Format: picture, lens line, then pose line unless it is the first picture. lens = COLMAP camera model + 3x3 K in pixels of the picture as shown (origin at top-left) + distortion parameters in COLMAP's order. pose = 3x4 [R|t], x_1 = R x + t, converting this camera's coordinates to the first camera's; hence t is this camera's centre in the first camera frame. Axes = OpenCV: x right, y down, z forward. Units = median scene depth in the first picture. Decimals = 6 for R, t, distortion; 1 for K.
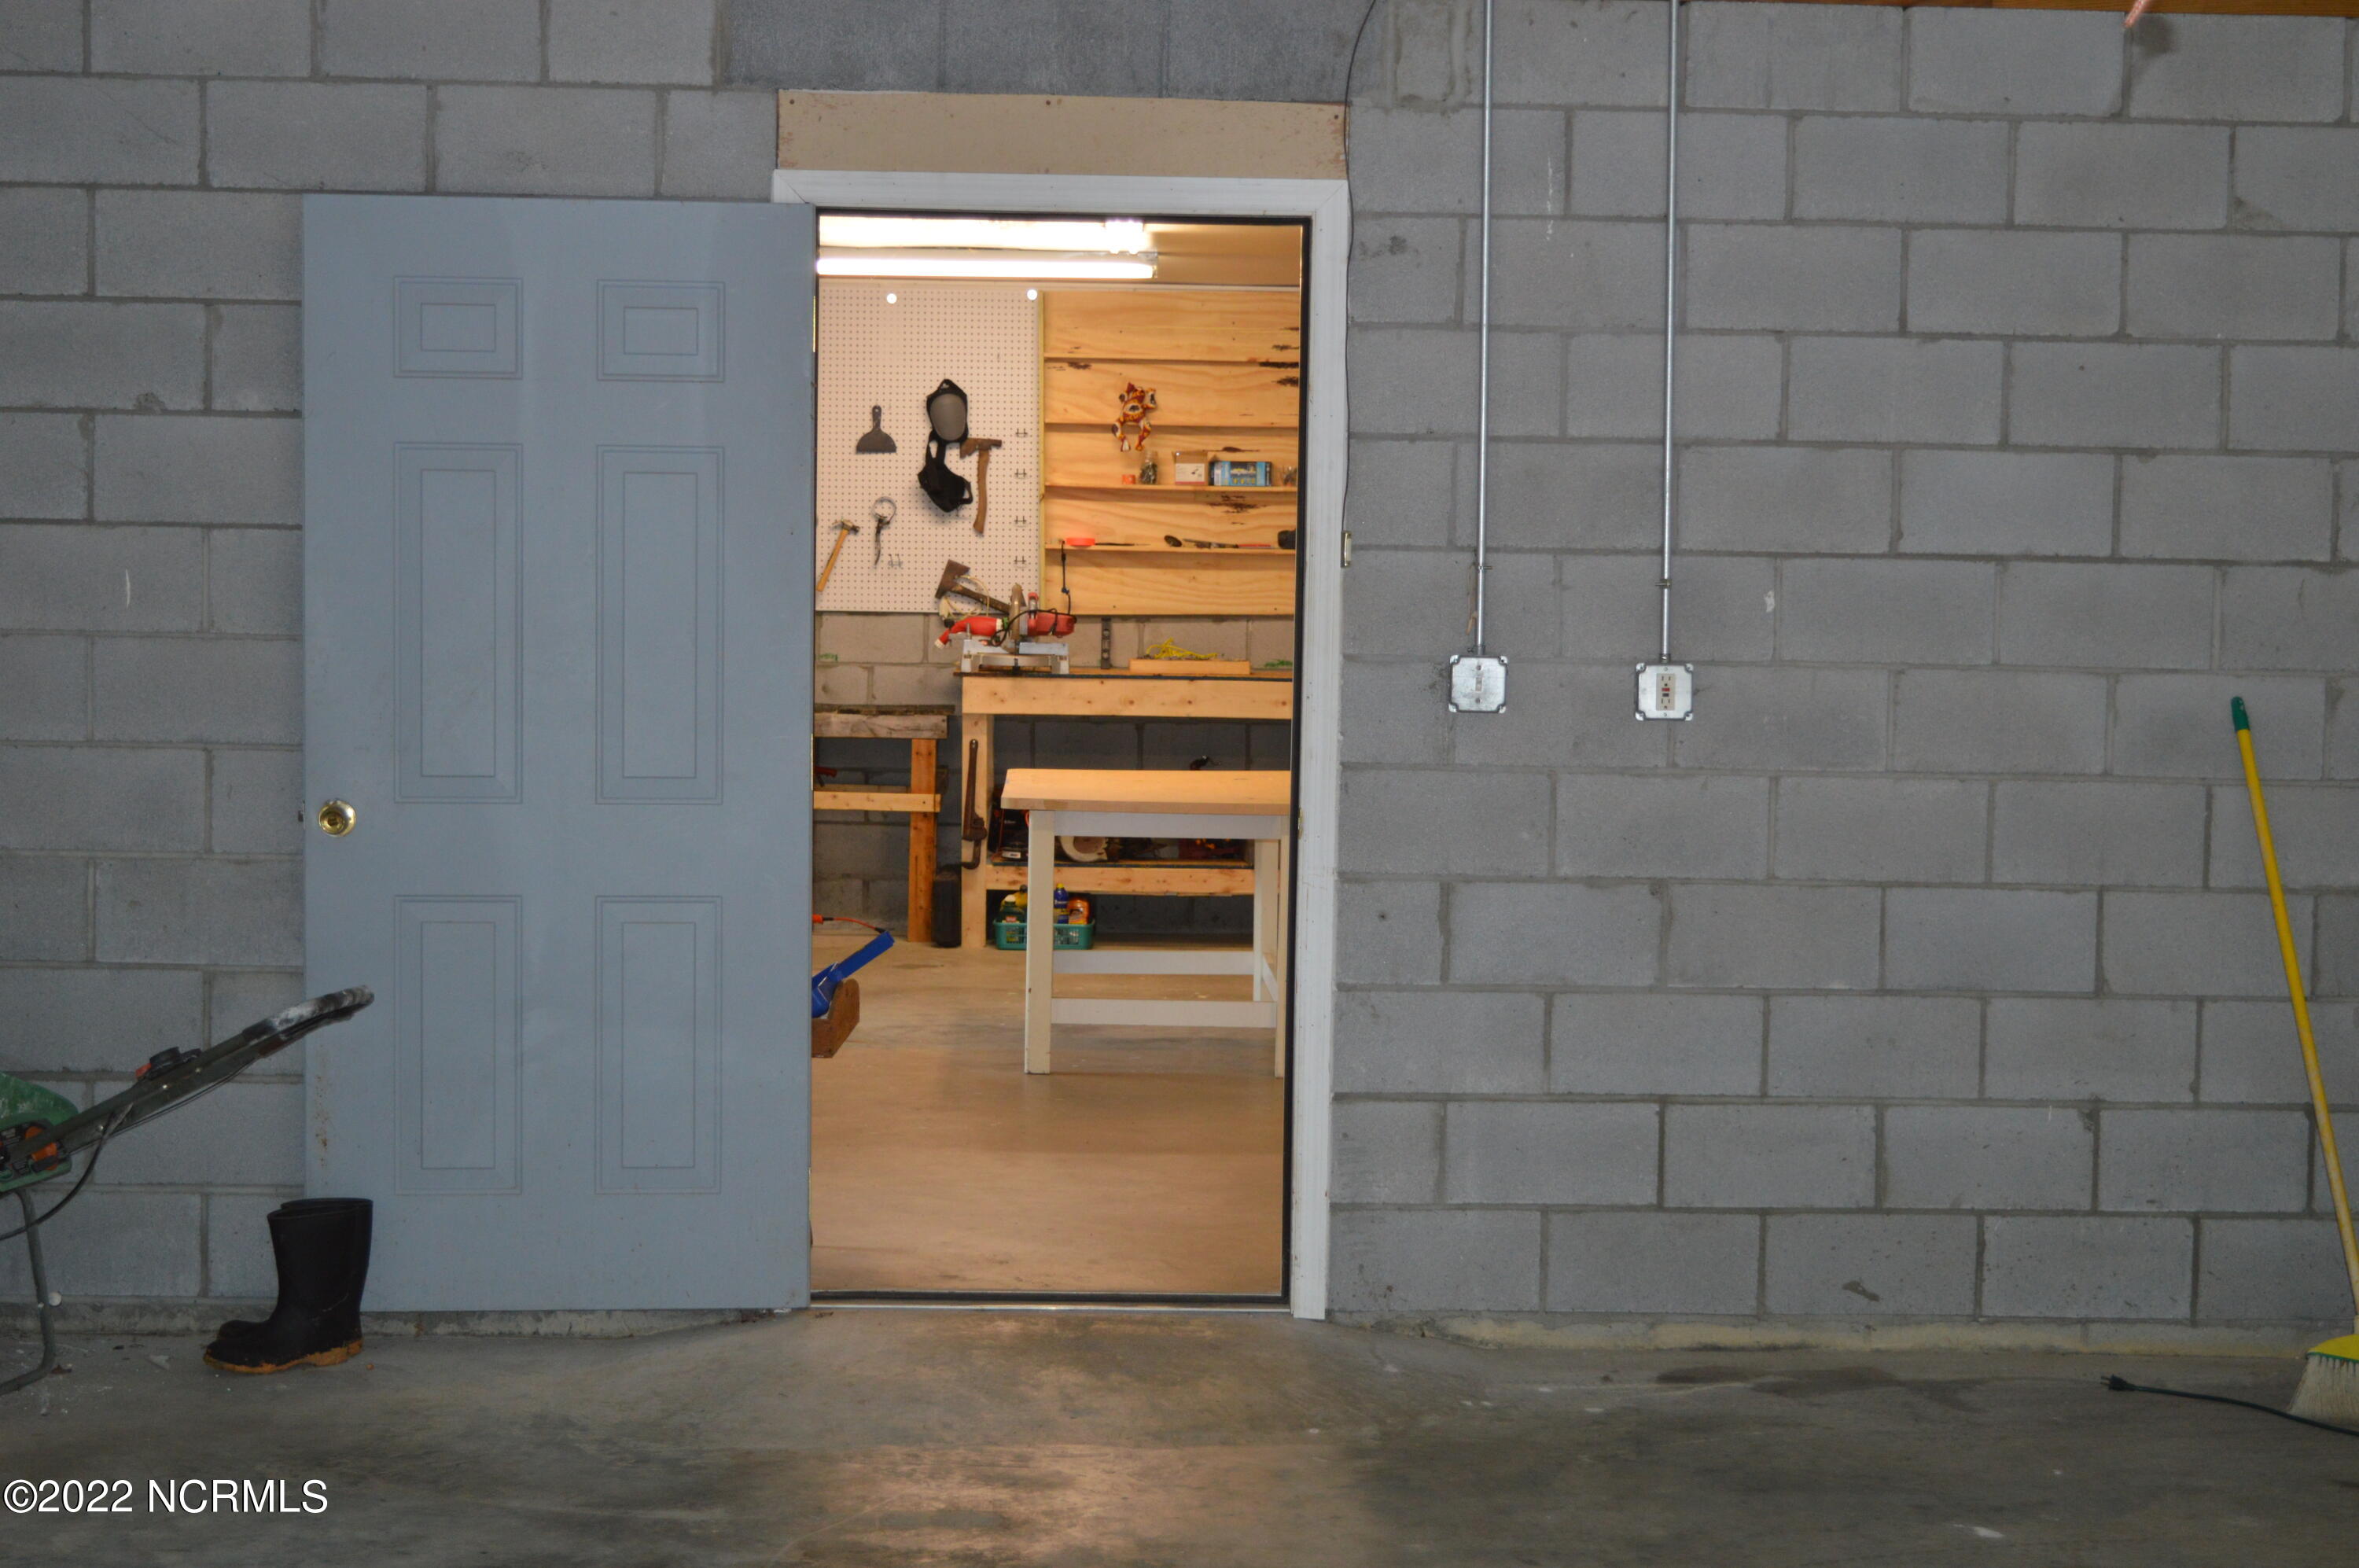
lens RADIAL K [[3900.0, 0, 1173.6], [0, 3900.0, 782.7], [0, 0, 1]] dist [-0.039686, 0.000000]
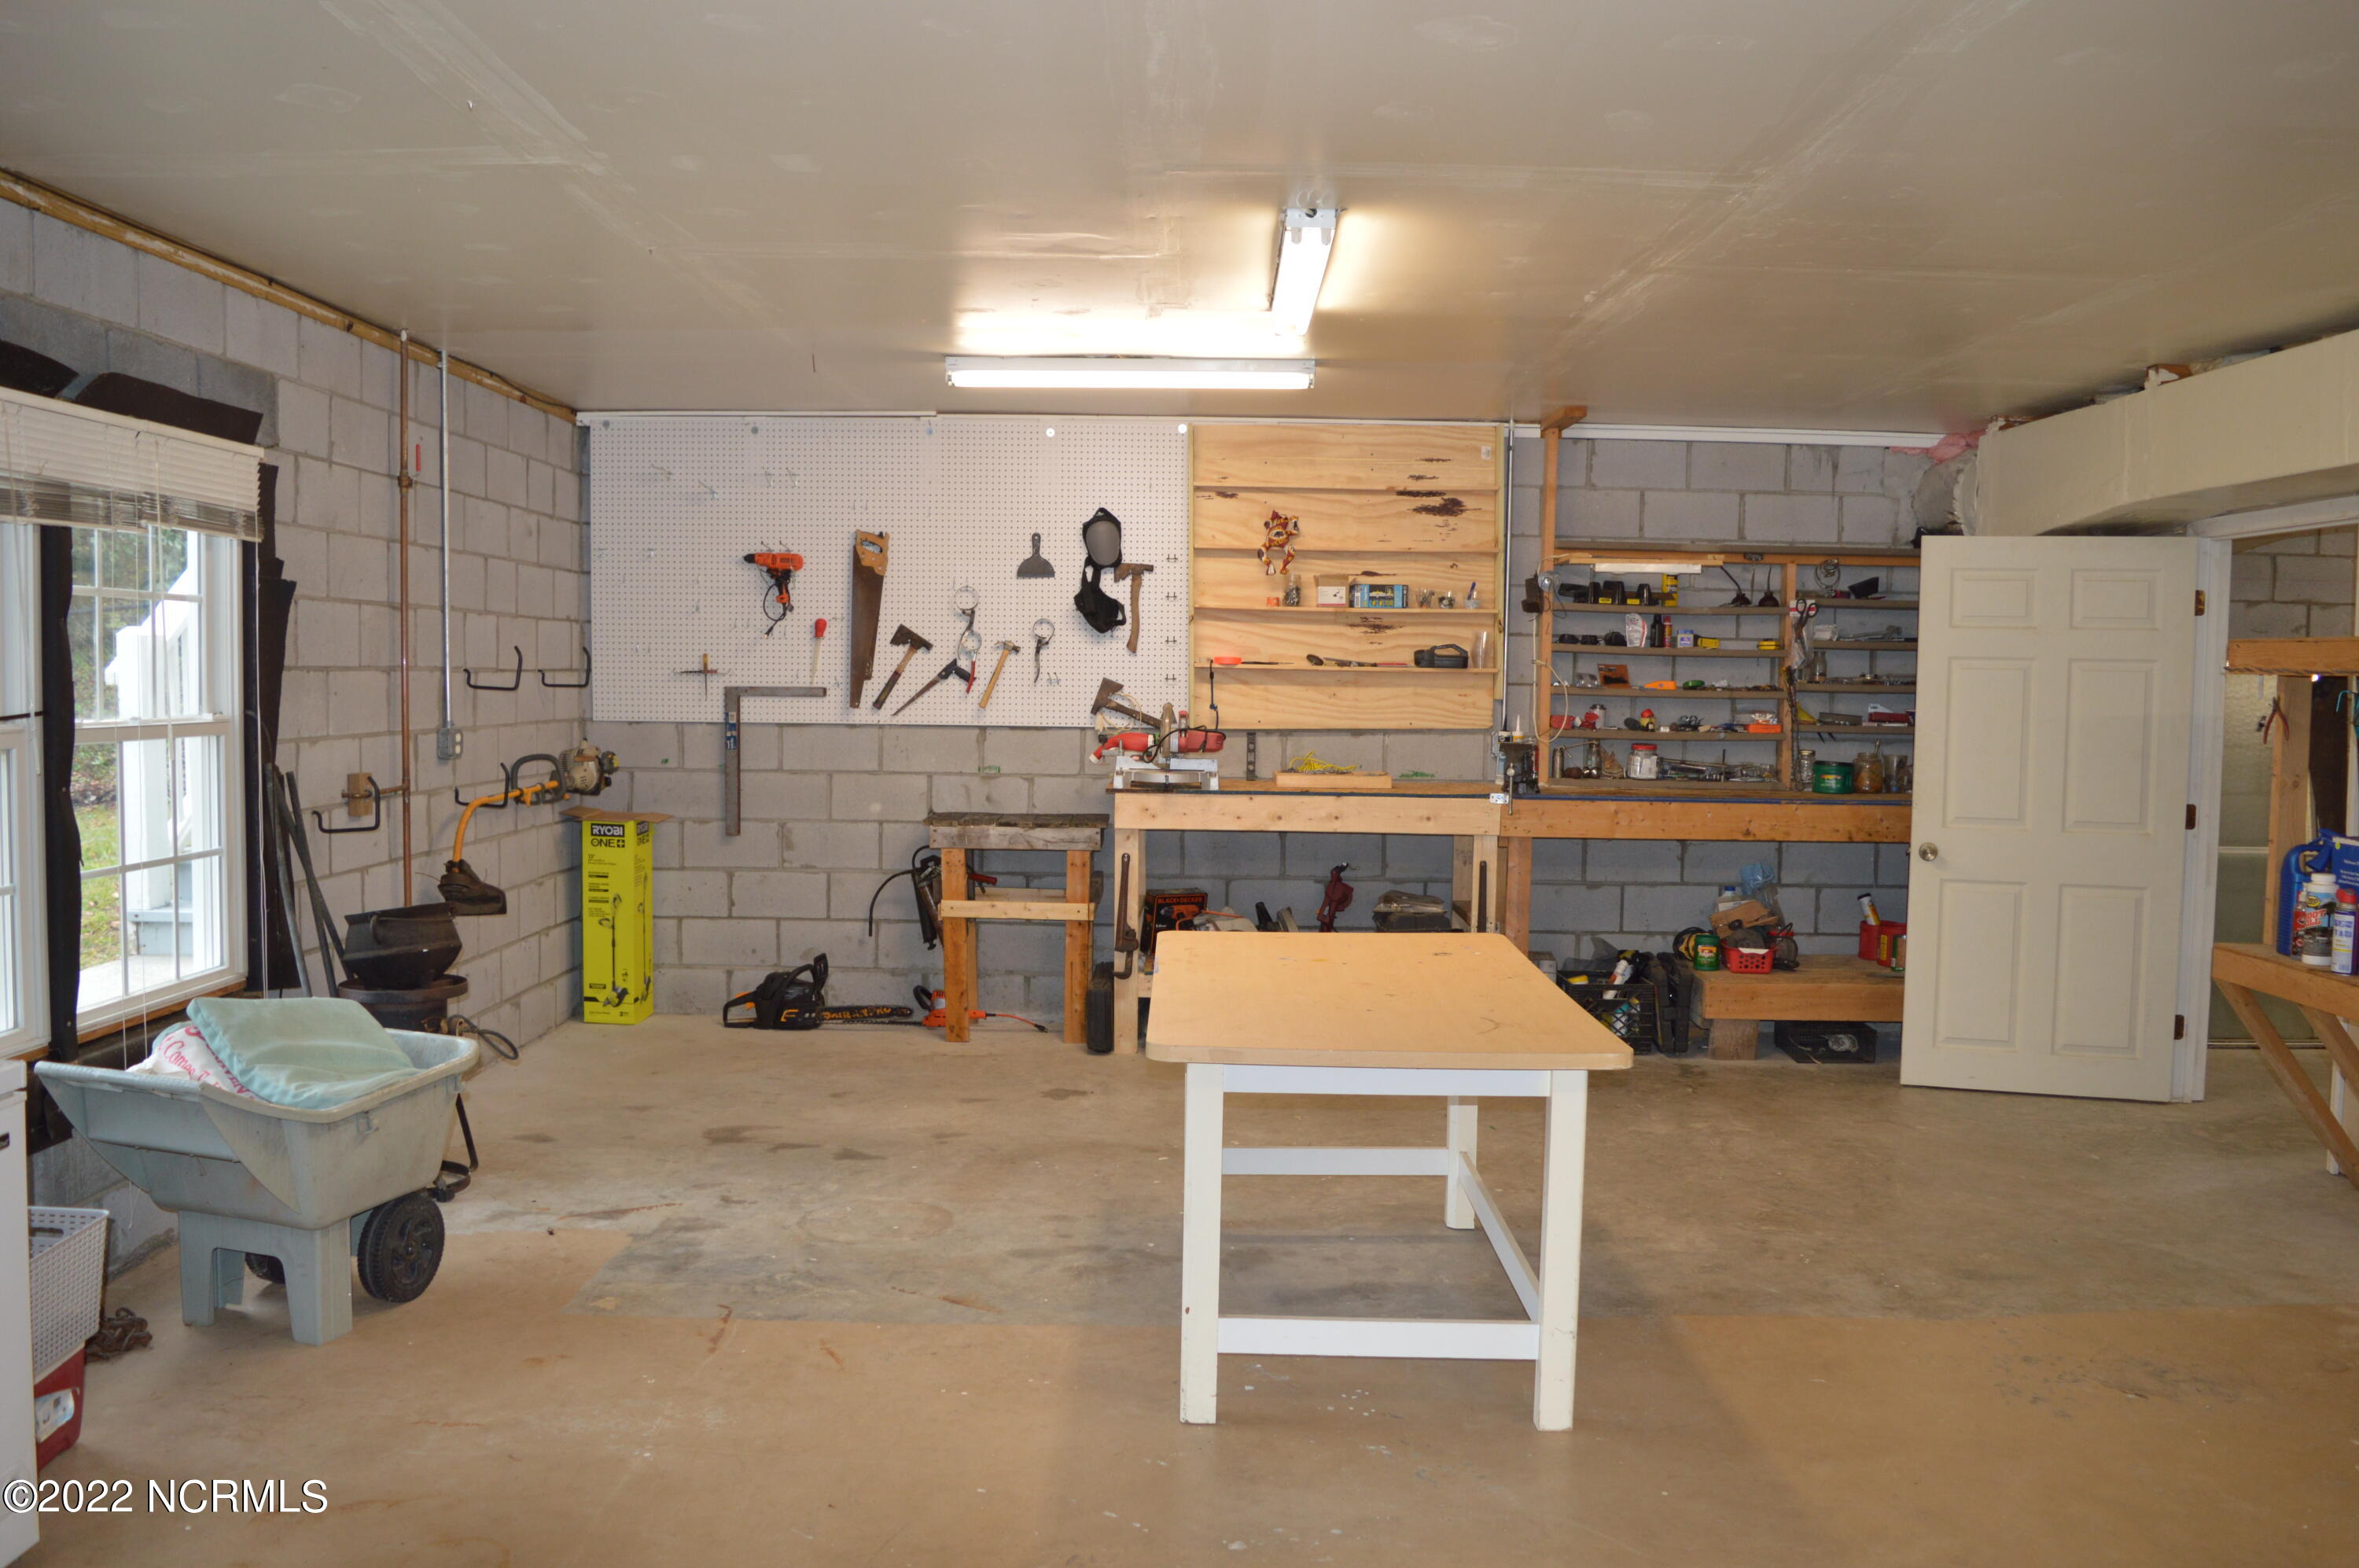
lens RADIAL K [[1867.1, 0, 1187.9], [0, 1867.1, 783.7], [0, 0, 1]] dist [-0.085969, -0.001124]
pose [[0.999531, 0.000605, -0.030616, -0.019144], [-0.000329, 0.999959, 0.009023, -0.032880], [0.030620, -0.009009, 0.999490, 0.492164]]
